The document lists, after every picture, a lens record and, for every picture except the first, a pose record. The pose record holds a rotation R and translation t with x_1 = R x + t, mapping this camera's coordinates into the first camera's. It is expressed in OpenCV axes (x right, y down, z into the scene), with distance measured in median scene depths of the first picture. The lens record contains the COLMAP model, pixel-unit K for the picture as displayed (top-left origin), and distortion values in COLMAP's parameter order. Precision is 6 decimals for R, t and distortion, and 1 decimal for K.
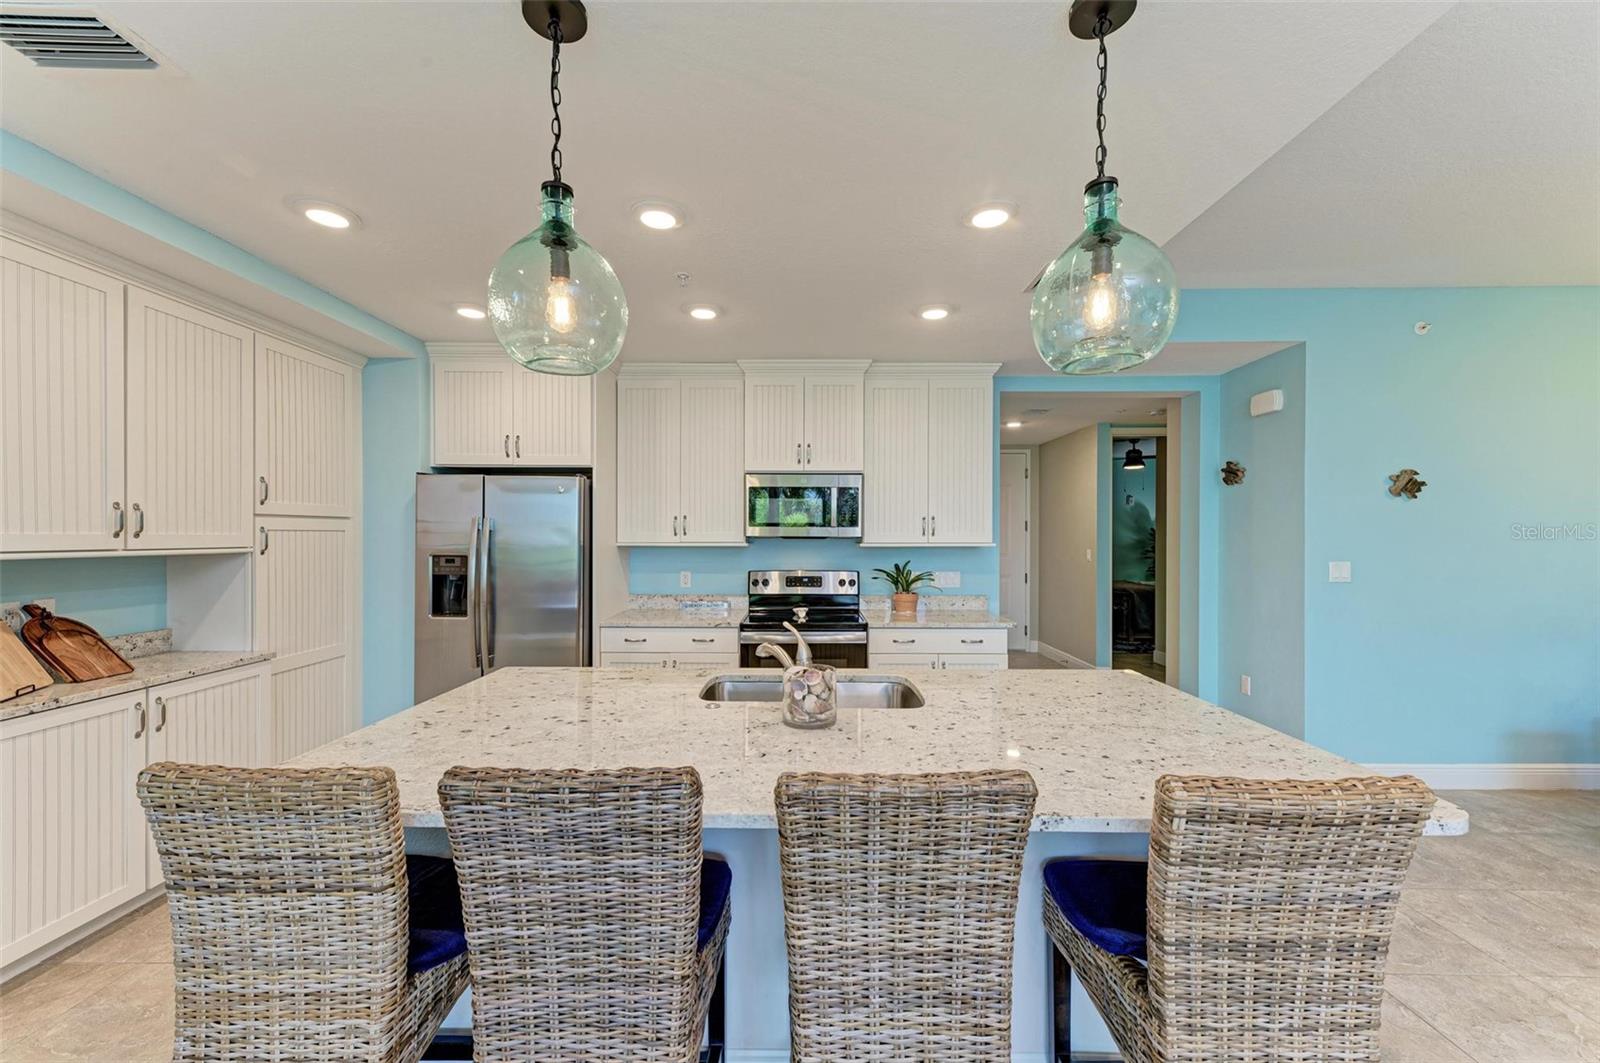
lens RADIAL K [[621.7, 0, 802.4], [0, 621.7, 541.7], [0, 0, 1]] dist [0.021410, -0.006253]
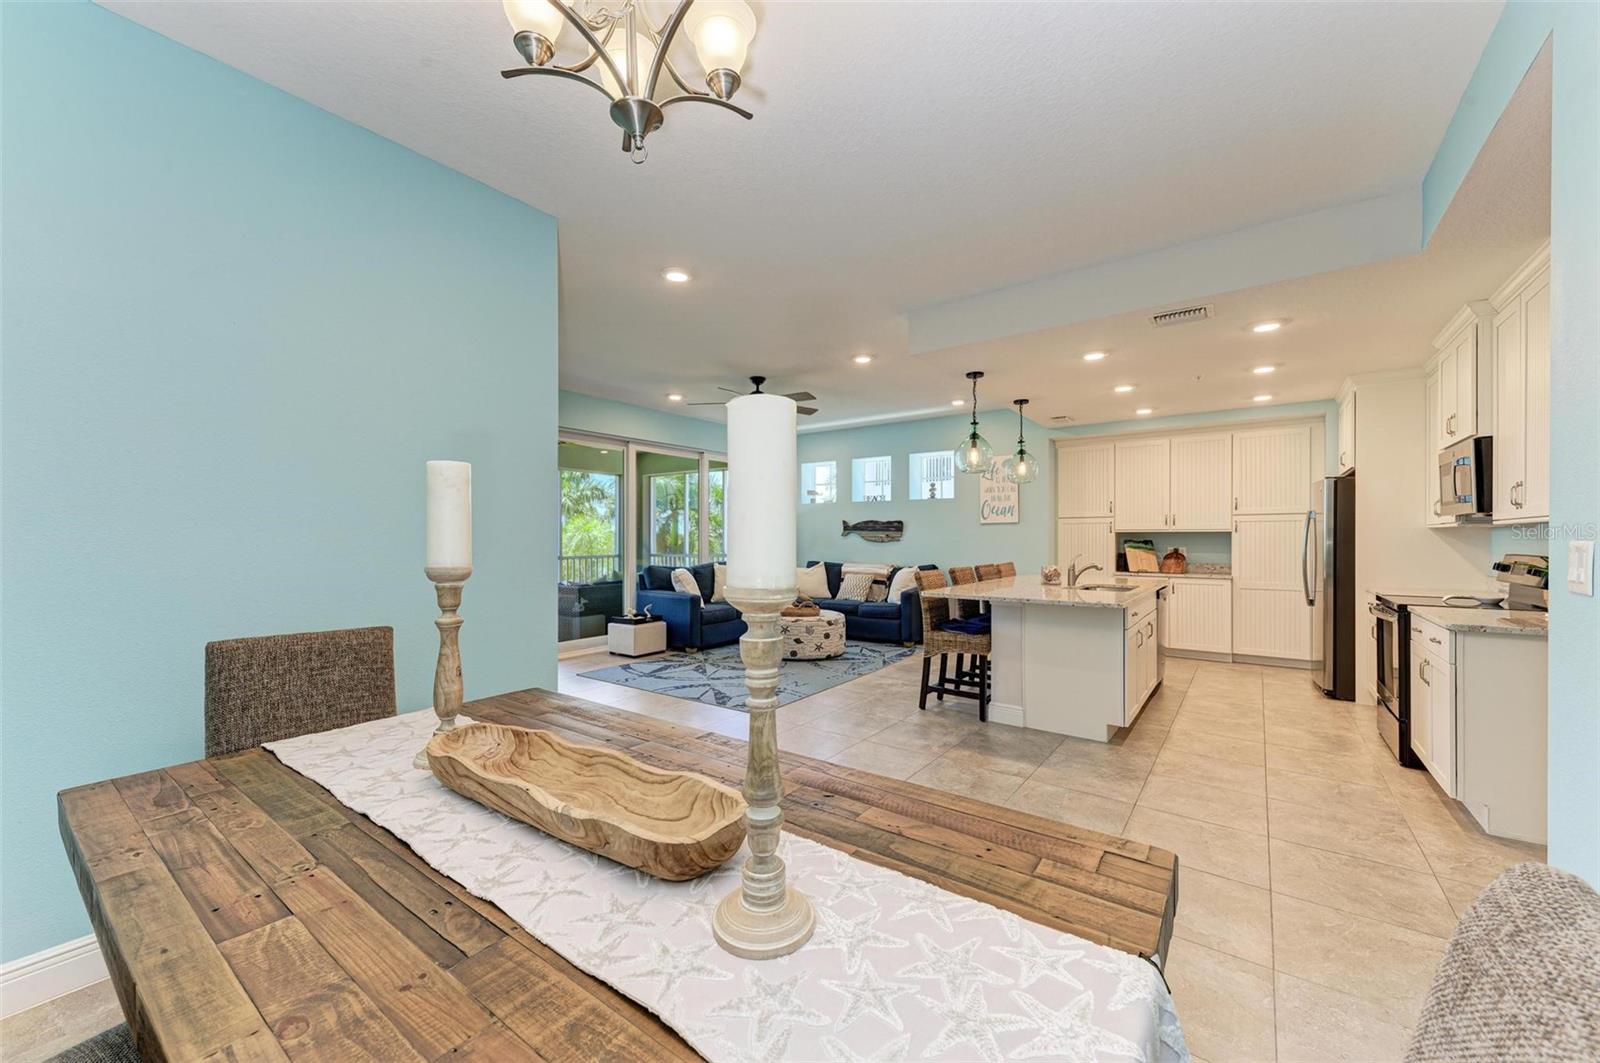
lens RADIAL K [[621.7, 0, 798.8], [0, 621.7, 528.2], [0, 0, 1]] dist [0.021410, -0.006253]
pose [[-0.589629, -0.013103, -0.807568, 1.450772], [-0.007883, 0.999914, -0.010468, 0.031383], [0.807636, 0.000193, -0.589681, 0.838075]]
